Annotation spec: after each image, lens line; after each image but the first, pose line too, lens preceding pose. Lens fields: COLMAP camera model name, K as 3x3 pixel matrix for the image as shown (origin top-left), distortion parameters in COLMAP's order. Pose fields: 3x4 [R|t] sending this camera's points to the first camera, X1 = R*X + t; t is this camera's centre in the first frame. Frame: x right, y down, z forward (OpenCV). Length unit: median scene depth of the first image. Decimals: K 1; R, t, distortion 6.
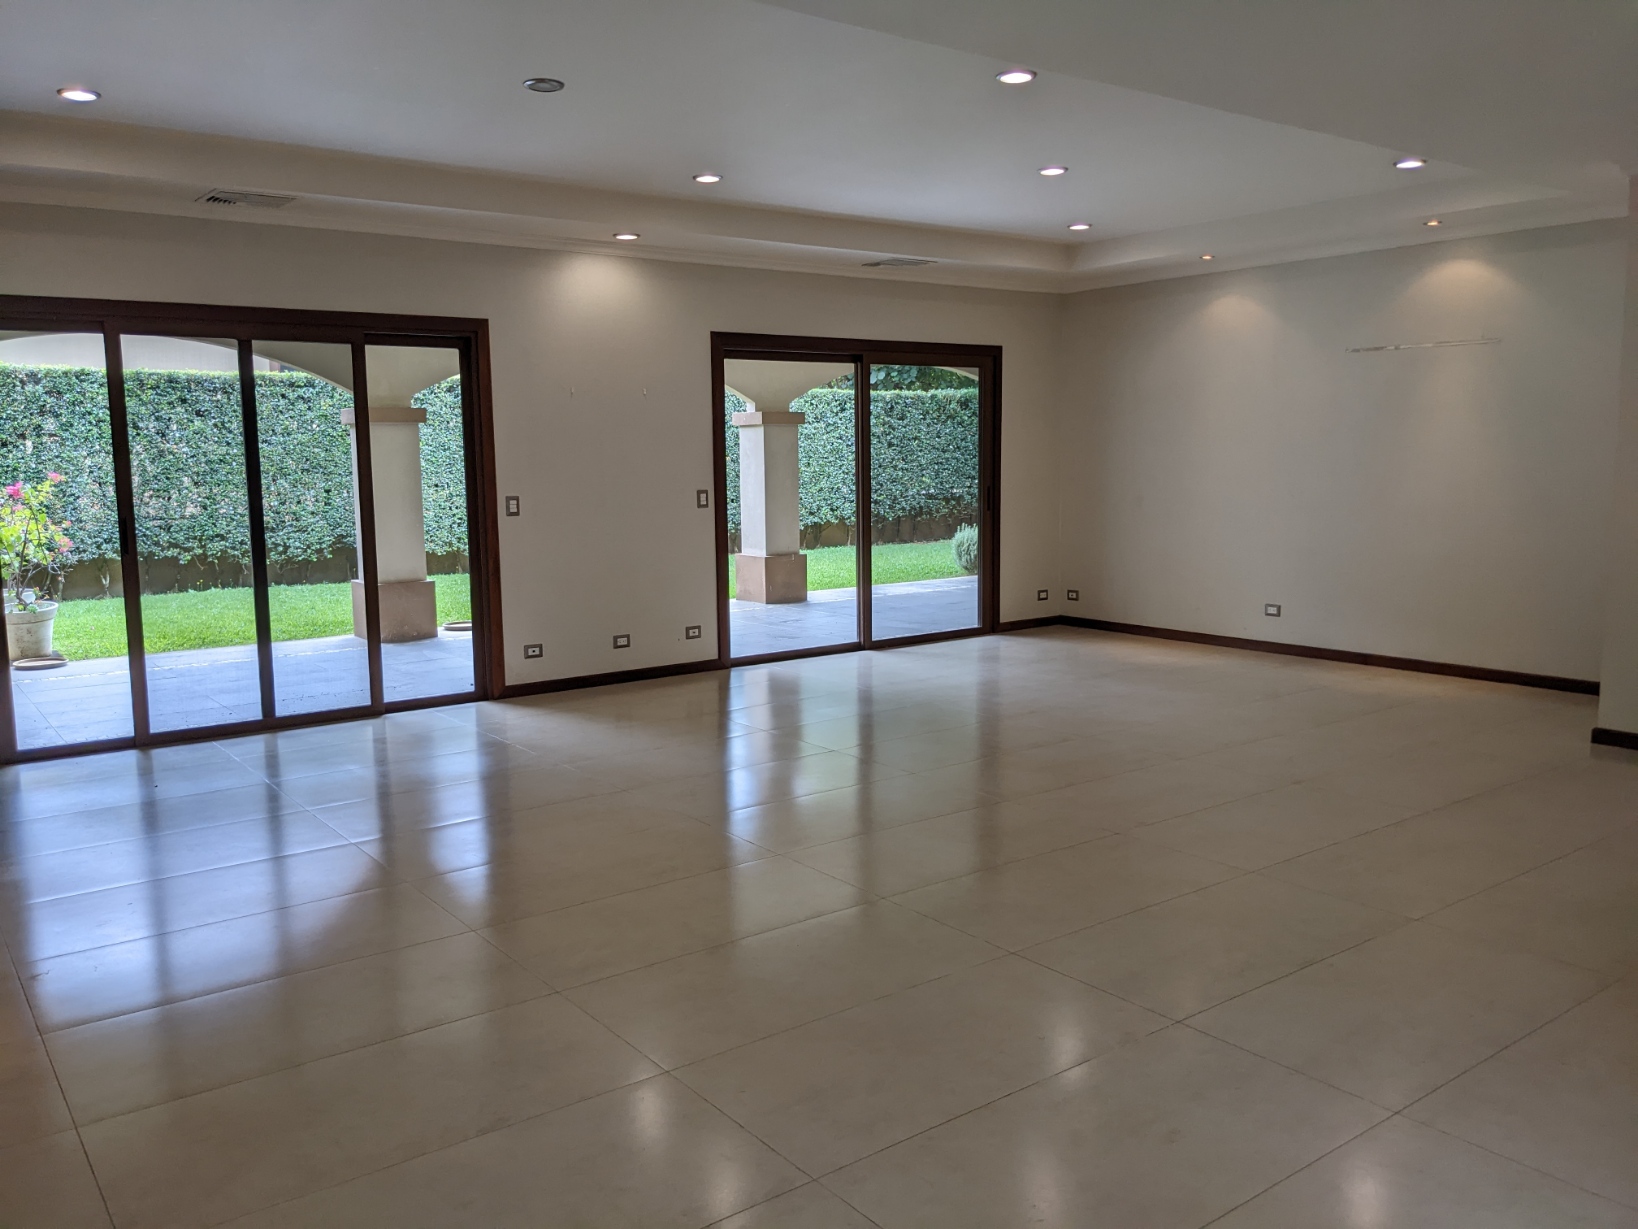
lens RADIAL K [[1298.2, 0, 805.3], [0, 1298.2, 627.5], [0, 0, 1]] dist [0.040444, -0.062597]
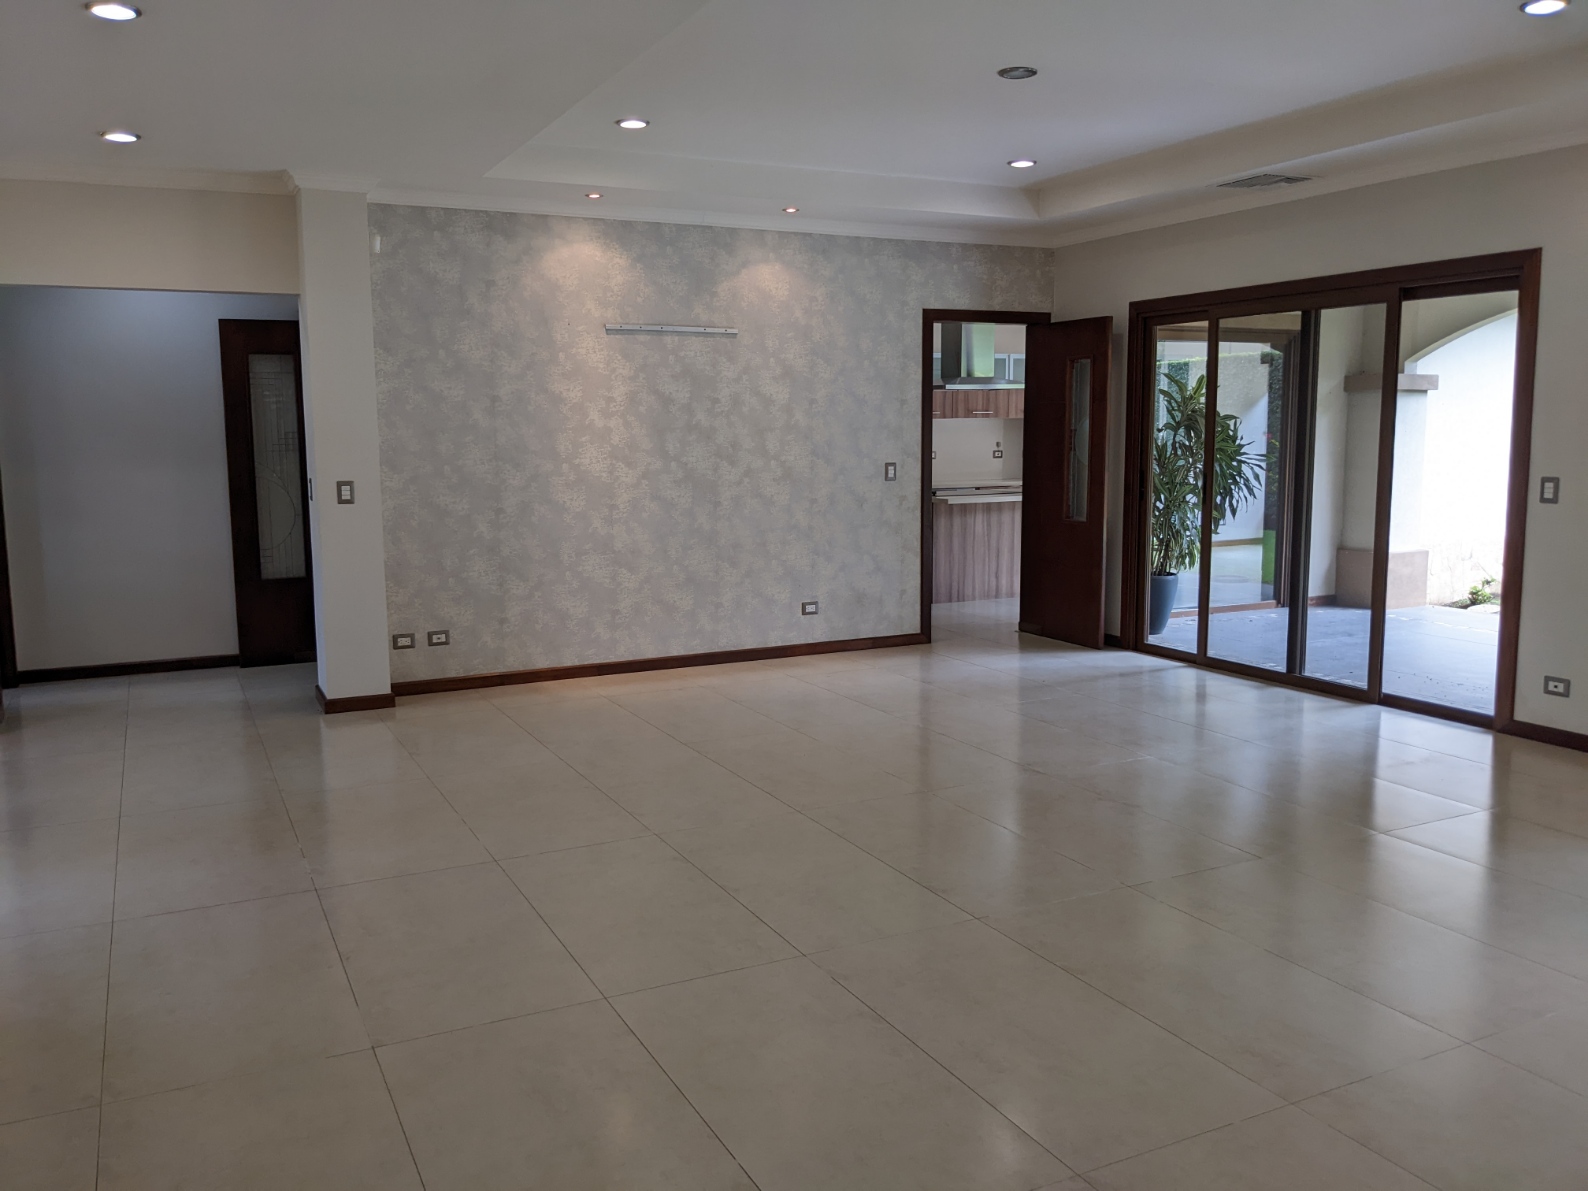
lens RADIAL K [[1258.6, 0, 789.4], [0, 1258.6, 590.3], [0, 0, 1]] dist [0.040444, -0.062597]
pose [[-0.185780, 0.141228, -0.972389, 0.529323], [-0.124854, 0.978202, 0.165927, -0.093814], [0.974627, 0.152233, -0.164097, 0.633679]]
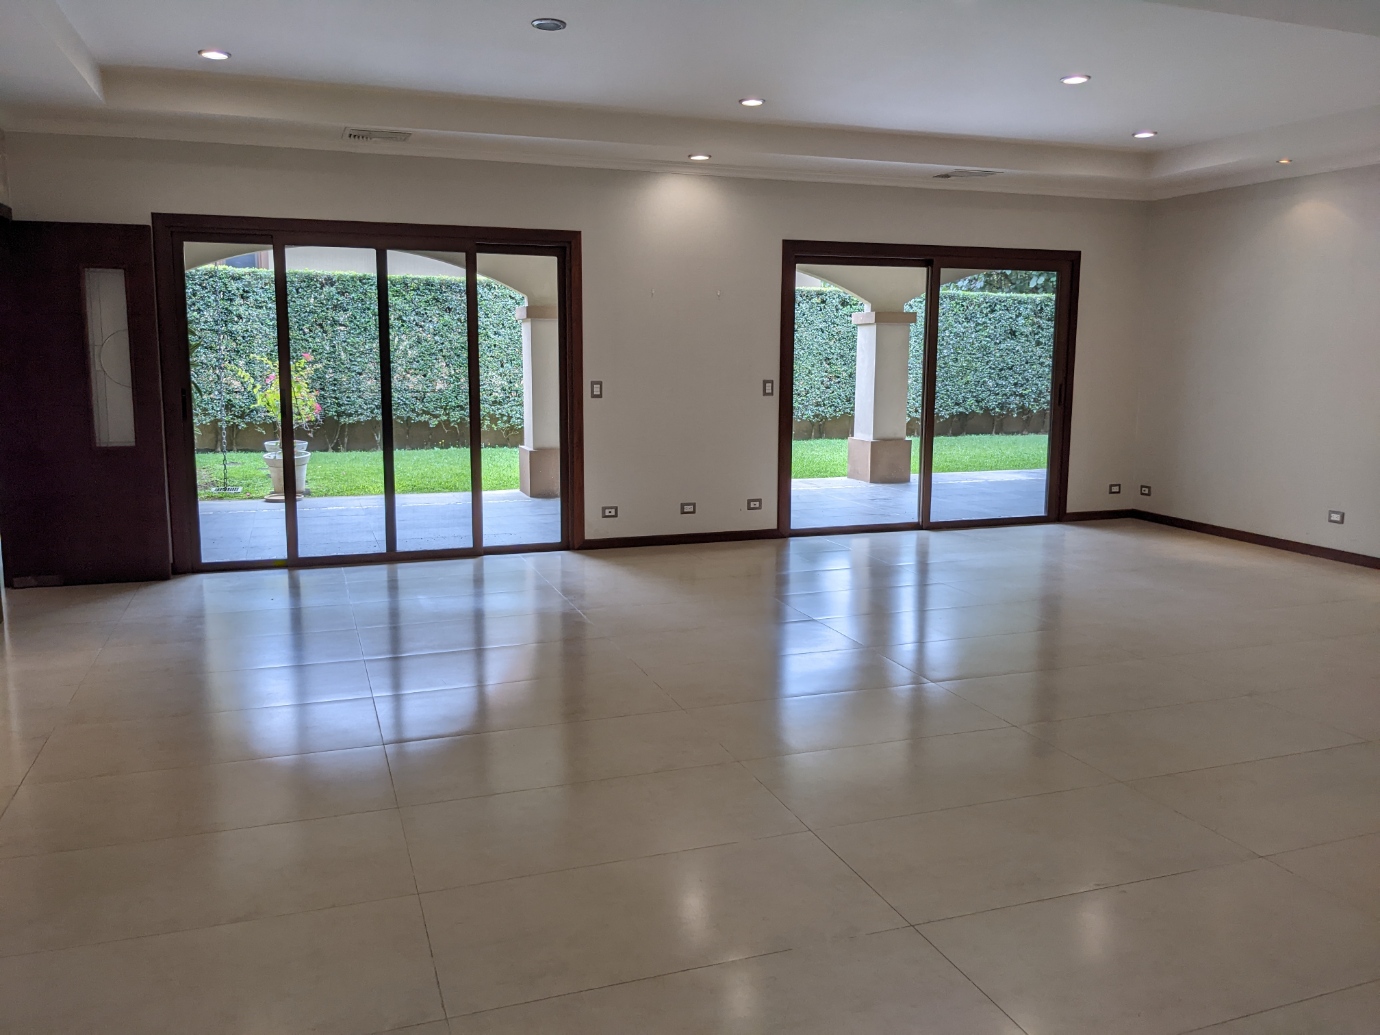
lens RADIAL K [[1093.8, 0, 685.4], [0, 1093.8, 519.3], [0, 0, 1]] dist [0.040444, -0.062597]
pose [[0.955842, 0.064253, -0.286769, 0.133603], [-0.057882, 0.997853, 0.030651, -0.009154], [0.288123, -0.012699, 0.957509, 0.058298]]
